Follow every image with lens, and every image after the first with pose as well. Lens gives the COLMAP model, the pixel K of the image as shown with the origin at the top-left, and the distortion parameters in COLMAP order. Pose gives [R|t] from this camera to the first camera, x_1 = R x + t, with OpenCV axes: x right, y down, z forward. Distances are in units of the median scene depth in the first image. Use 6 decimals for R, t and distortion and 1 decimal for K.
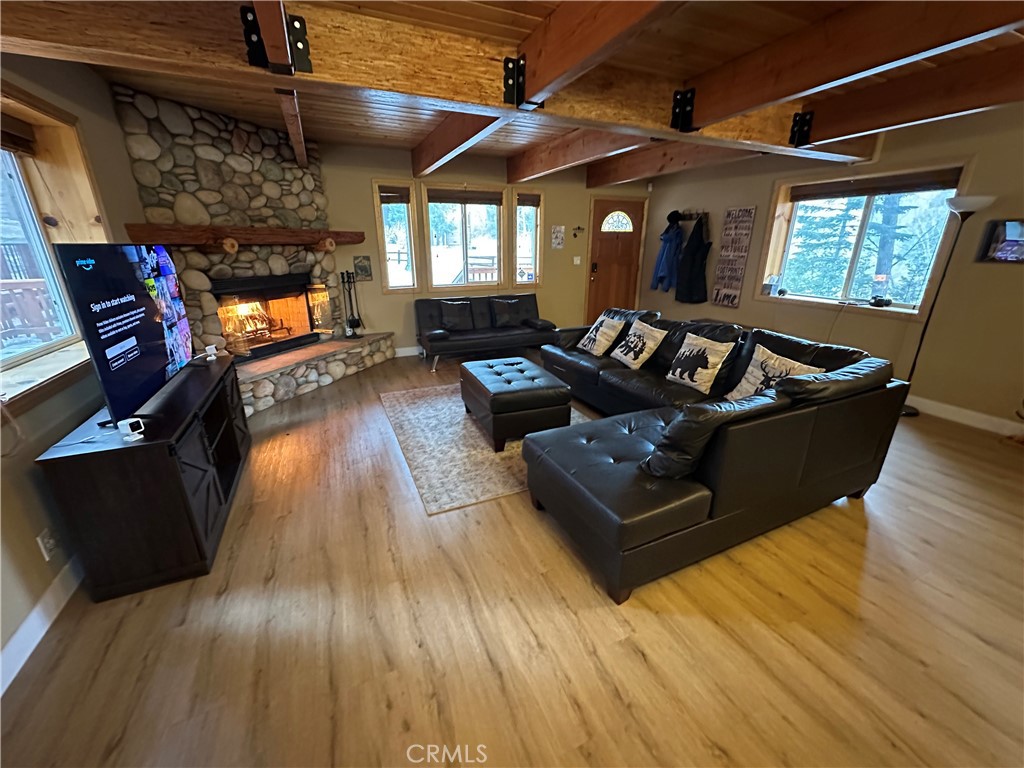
lens RADIAL K [[408.6, 0, 512.0], [0, 408.6, 384.0], [0, 0, 1]] dist [-0.006819, 0.002152]
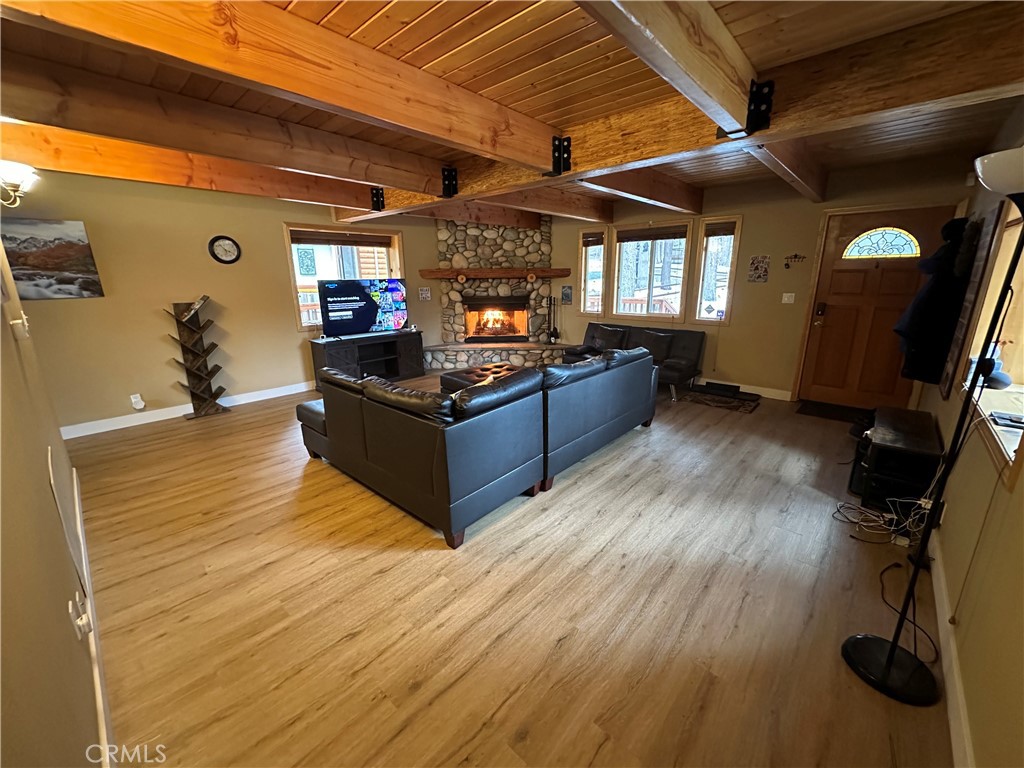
lens RADIAL K [[408.6, 0, 512.0], [0, 408.6, 384.0], [0, 0, 1]] dist [-0.006819, 0.002152]
pose [[0.400029, 0.231010, -0.886911, 0.949992], [-0.290910, 0.949674, 0.116147, -0.128271], [0.869108, 0.211549, 0.447100, 0.357200]]
